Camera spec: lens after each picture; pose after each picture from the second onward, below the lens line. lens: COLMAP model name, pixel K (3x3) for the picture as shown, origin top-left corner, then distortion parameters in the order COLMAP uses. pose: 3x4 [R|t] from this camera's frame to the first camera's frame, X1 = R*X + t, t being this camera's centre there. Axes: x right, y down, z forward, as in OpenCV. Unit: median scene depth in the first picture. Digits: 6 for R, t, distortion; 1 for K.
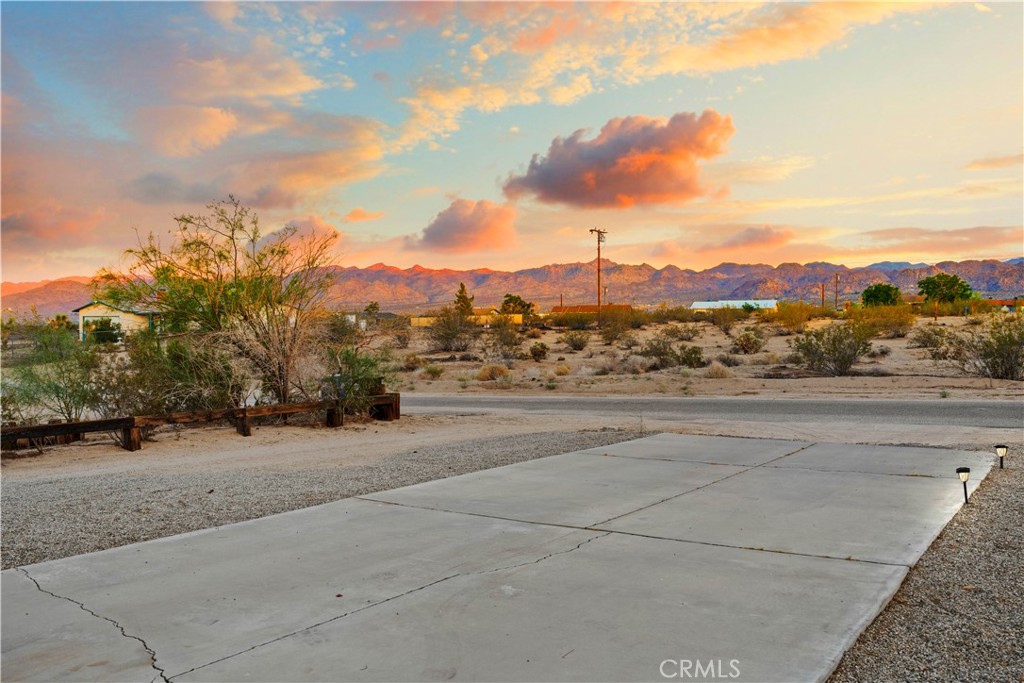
lens RADIAL K [[934.9, 0, 513.1], [0, 934.9, 342.0], [0, 0, 1]] dist [0.008518, 0.000000]
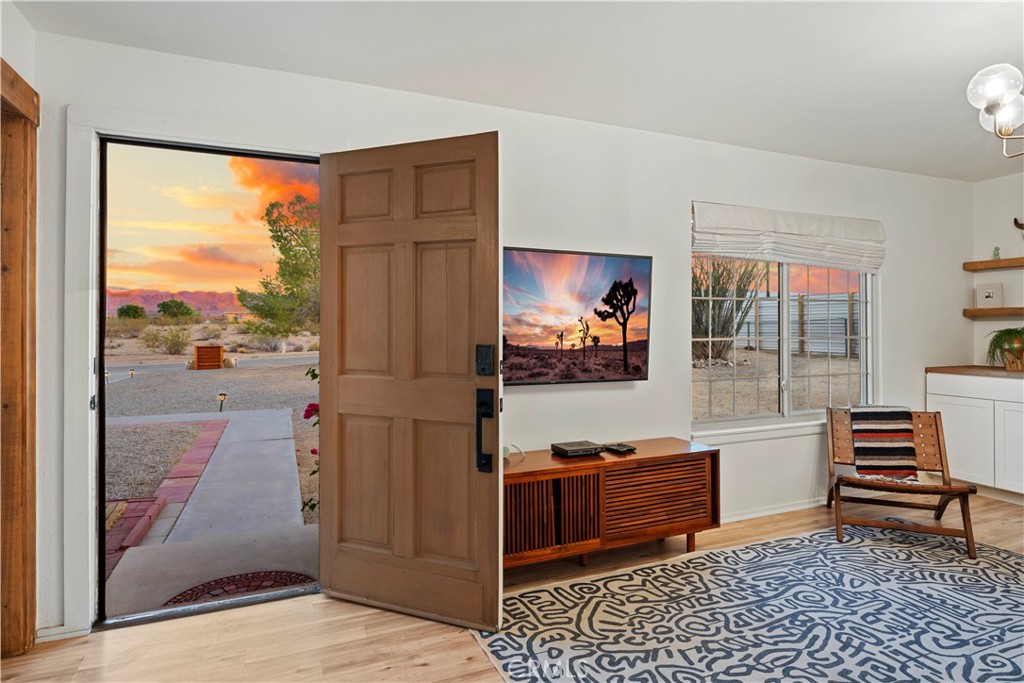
lens RADIAL K [[569.8, 0, 513.1], [0, 569.8, 335.6], [0, 0, 1]] dist [-0.000772, -0.000019]
pose [[0.577872, -0.014030, 0.816007, -0.022264], [0.023109, 0.999733, 0.000824, 0.004532], [-0.815800, 0.018381, 0.578042, -0.109722]]
